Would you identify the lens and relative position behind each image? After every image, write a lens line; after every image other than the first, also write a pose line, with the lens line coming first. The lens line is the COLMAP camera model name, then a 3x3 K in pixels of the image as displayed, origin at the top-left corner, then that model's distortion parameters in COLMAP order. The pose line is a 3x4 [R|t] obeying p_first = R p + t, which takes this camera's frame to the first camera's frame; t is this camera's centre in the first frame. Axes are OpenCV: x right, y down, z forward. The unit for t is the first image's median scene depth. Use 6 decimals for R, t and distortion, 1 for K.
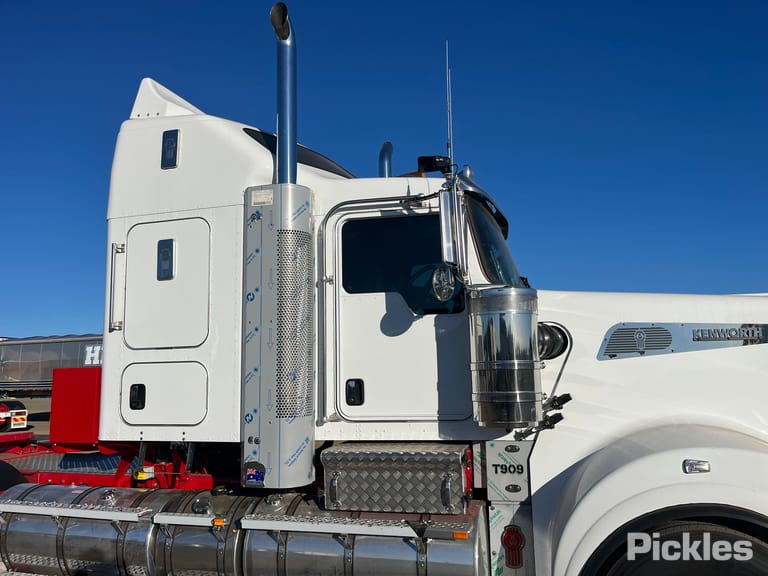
lens RADIAL K [[582.9, 0, 388.4], [0, 582.9, 294.3], [0, 0, 1]] dist [0.059739, -0.083695]
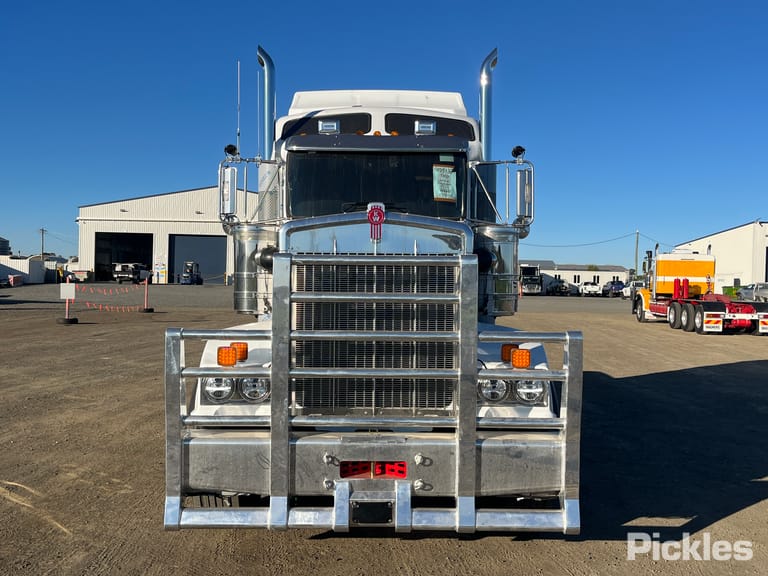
lens RADIAL K [[758.4, 0, 383.3], [0, 758.4, 282.5], [0, 0, 1]] dist [0.030628, 0.000000]
pose [[0.296459, 0.030066, -0.954572, 2.073643], [0.112112, 0.991498, 0.066048, 0.043881], [0.948442, -0.126600, 0.290568, 0.690474]]
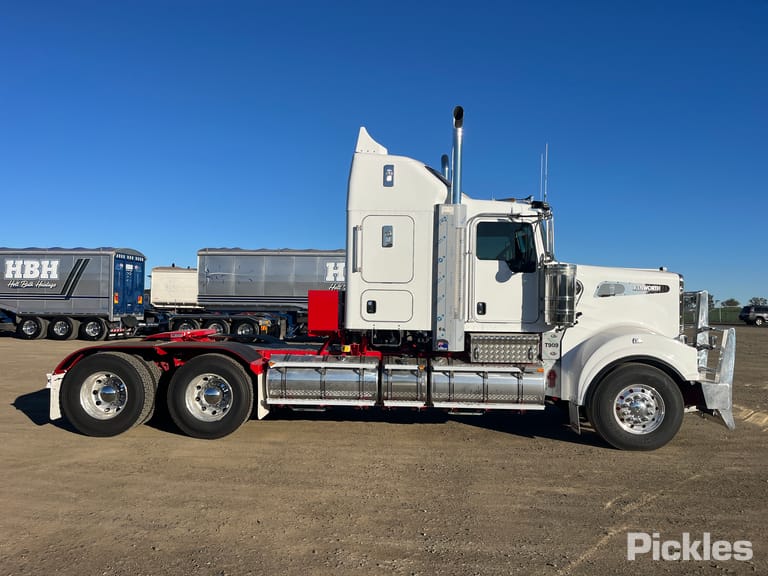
lens RADIAL K [[582.9, 0, 380.2], [0, 582.9, 289.7], [0, 0, 1]] dist [0.059739, -0.083695]
pose [[0.971680, 0.040366, 0.232826, -0.879762], [-0.067188, 0.991829, 0.108447, -0.095894], [-0.226546, -0.121019, 0.966453, -0.888739]]
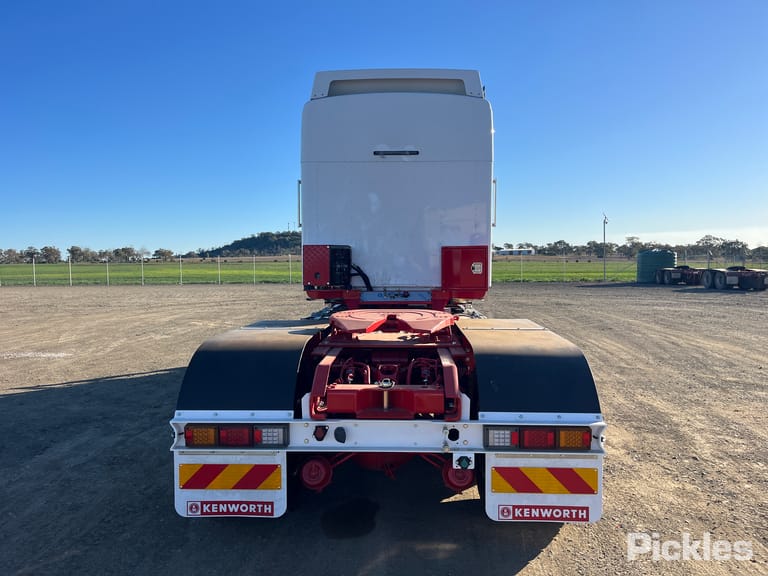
lens RADIAL K [[582.9, 0, 381.6], [0, 582.9, 292.0], [0, 0, 1]] dist [0.059739, -0.083695]
pose [[-0.246827, -0.023732, 0.968769, -2.287312], [-0.119215, 0.992850, -0.006052, 0.334454], [-0.961699, -0.116985, -0.247891, 1.870050]]
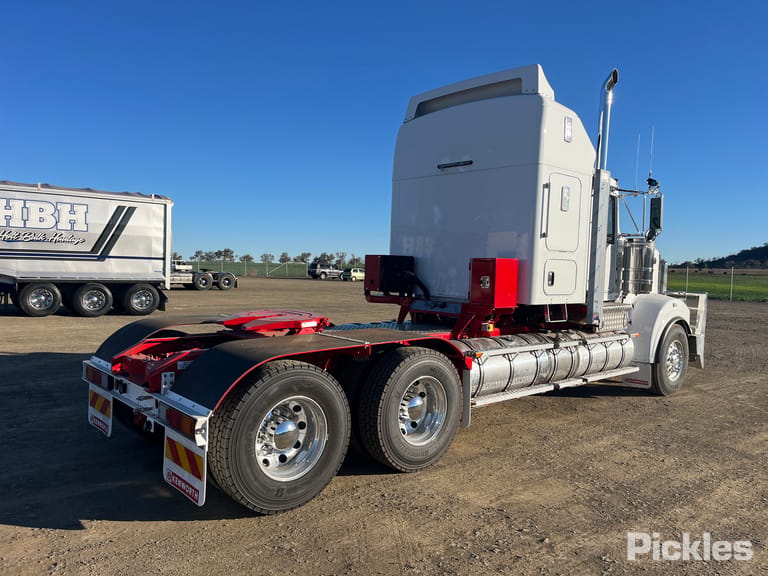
lens RADIAL K [[582.9, 0, 385.9], [0, 582.9, 289.5], [0, 0, 1]] dist [0.059739, -0.083695]
pose [[0.519072, 0.003900, 0.854721, -2.193047], [-0.160230, 0.982706, 0.092824, 0.129518], [-0.839577, -0.185134, 0.510720, 0.553069]]
